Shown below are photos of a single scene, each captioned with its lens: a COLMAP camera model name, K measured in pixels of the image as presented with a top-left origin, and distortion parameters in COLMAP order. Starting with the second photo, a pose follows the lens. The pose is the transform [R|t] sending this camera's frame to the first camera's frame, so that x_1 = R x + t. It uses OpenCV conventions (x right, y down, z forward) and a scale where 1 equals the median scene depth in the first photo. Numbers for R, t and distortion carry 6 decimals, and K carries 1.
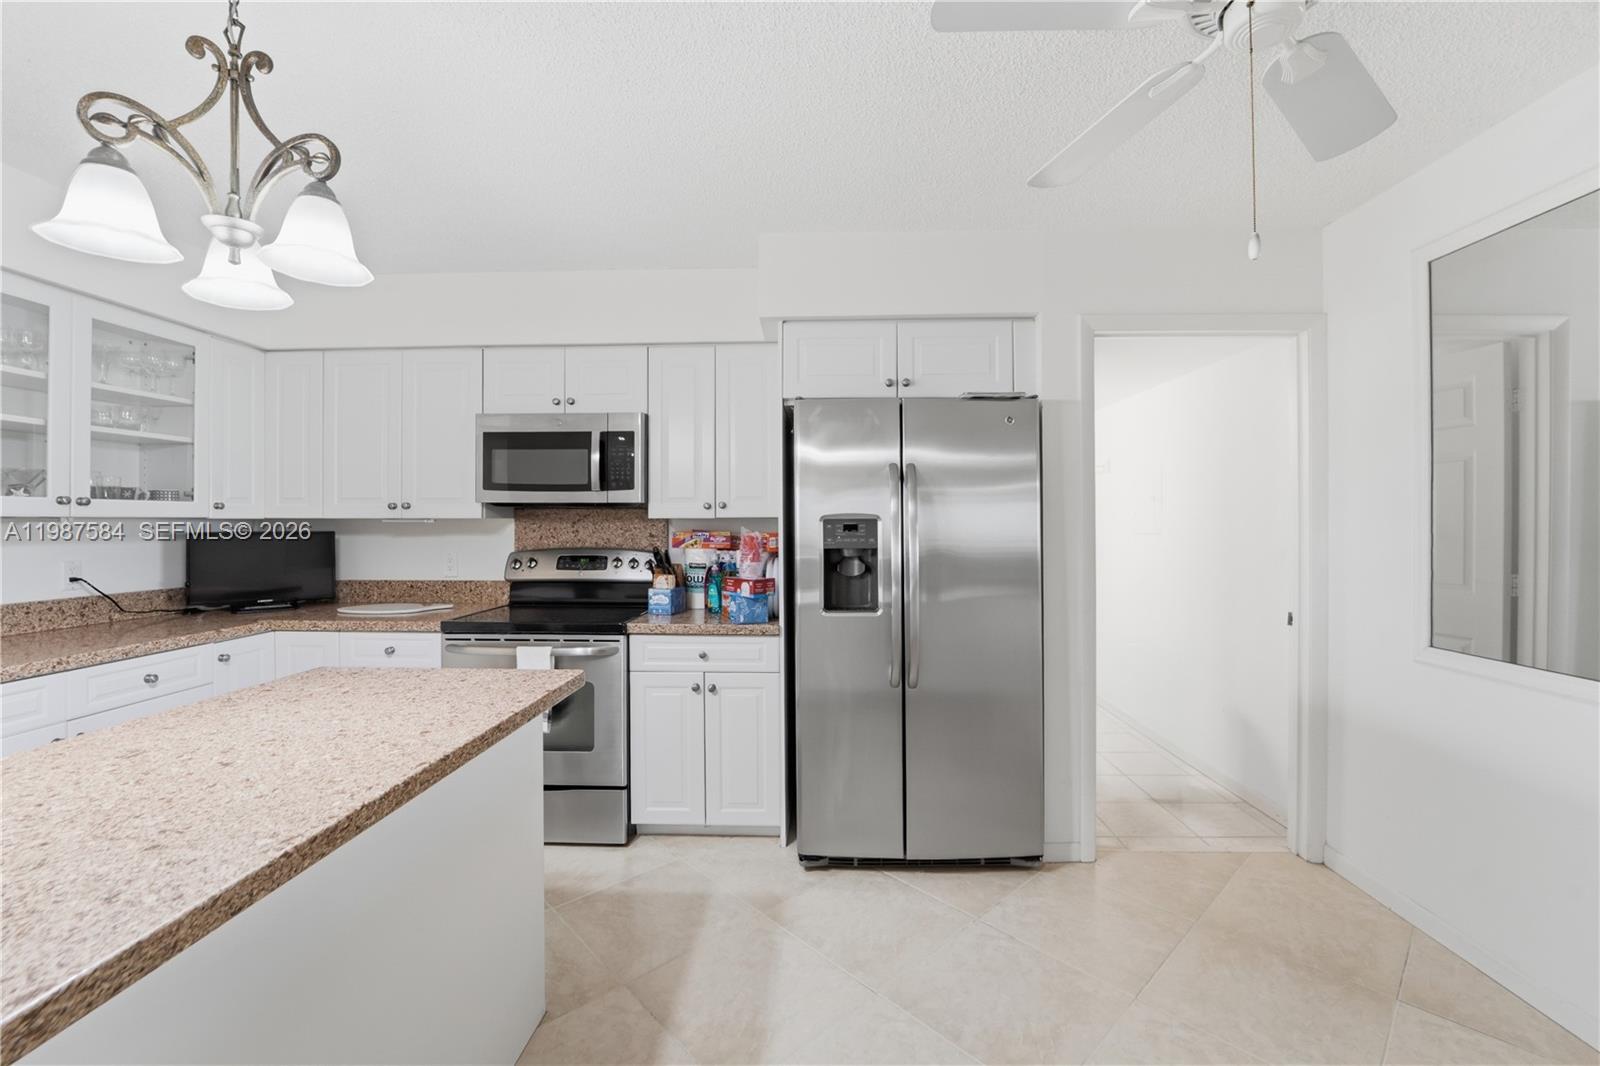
lens RADIAL K [[652.9, 0, 803.6], [0, 652.9, 525.9], [0, 0, 1]] dist [-0.019332, 0.000338]
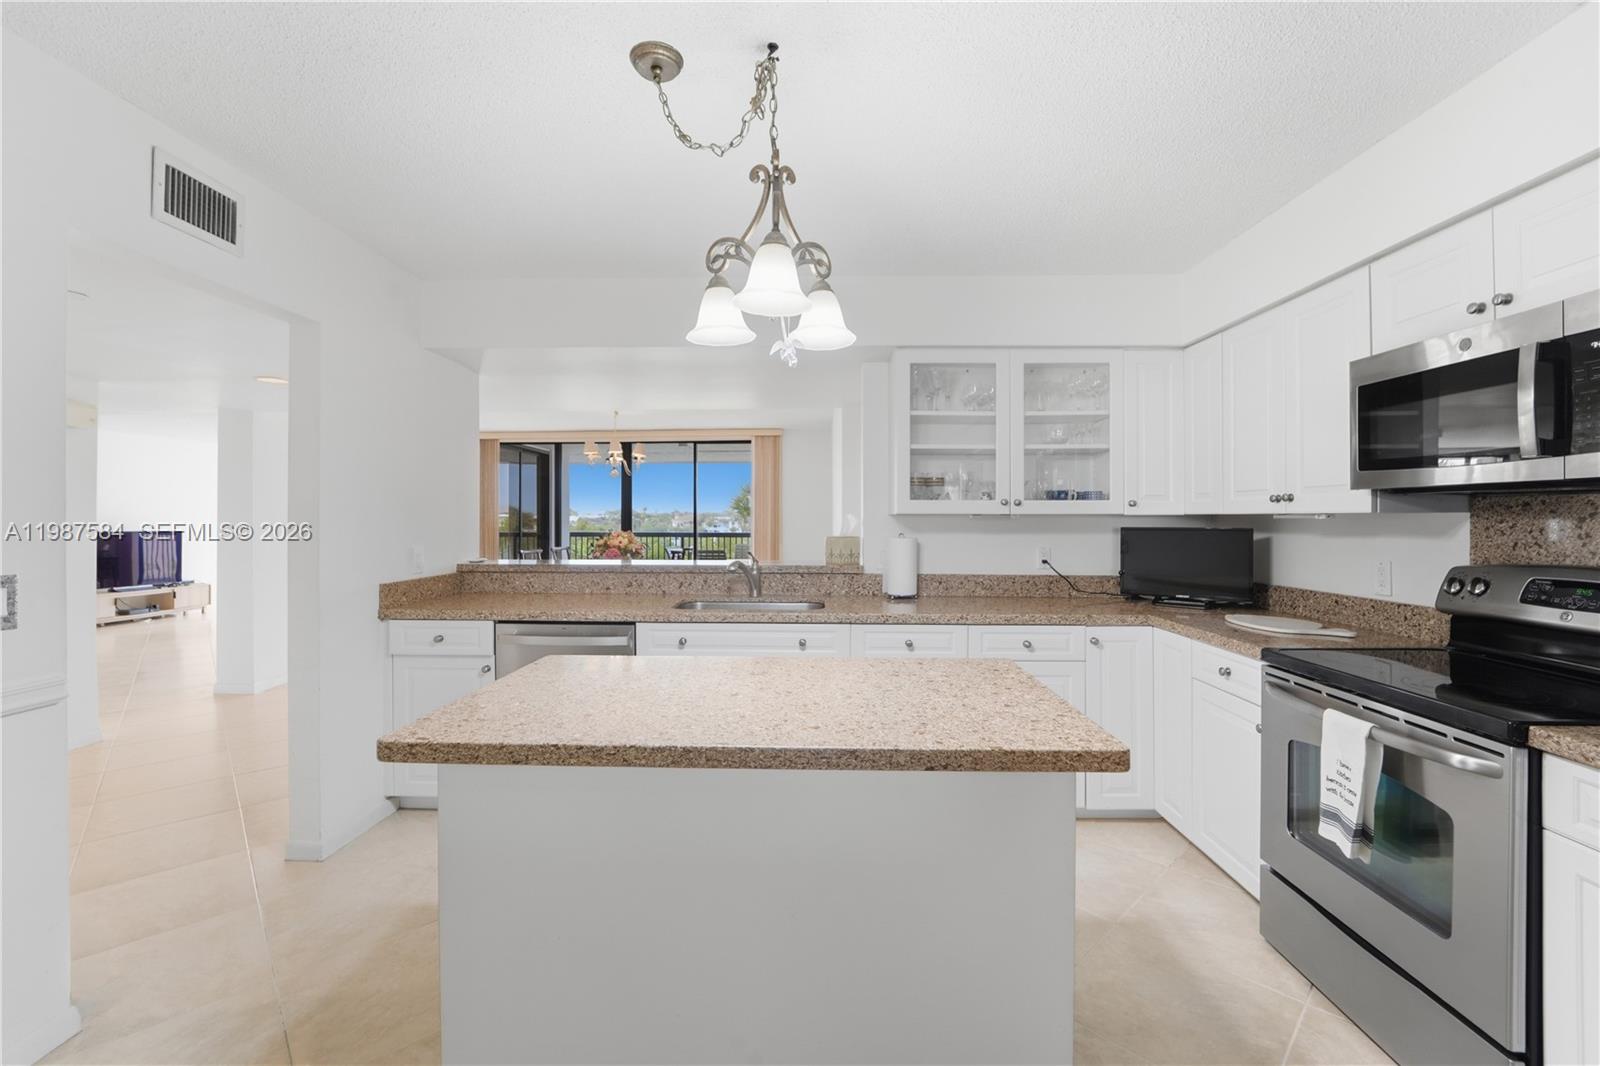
lens RADIAL K [[652.9, 0, 802.6], [0, 652.9, 517.8], [0, 0, 1]] dist [-0.019332, 0.000338]
pose [[0.018108, -0.001651, -0.999835, 0.197093], [-0.008463, 0.999963, -0.001805, -0.000146], [0.999800, 0.008494, 0.018093, 0.456530]]
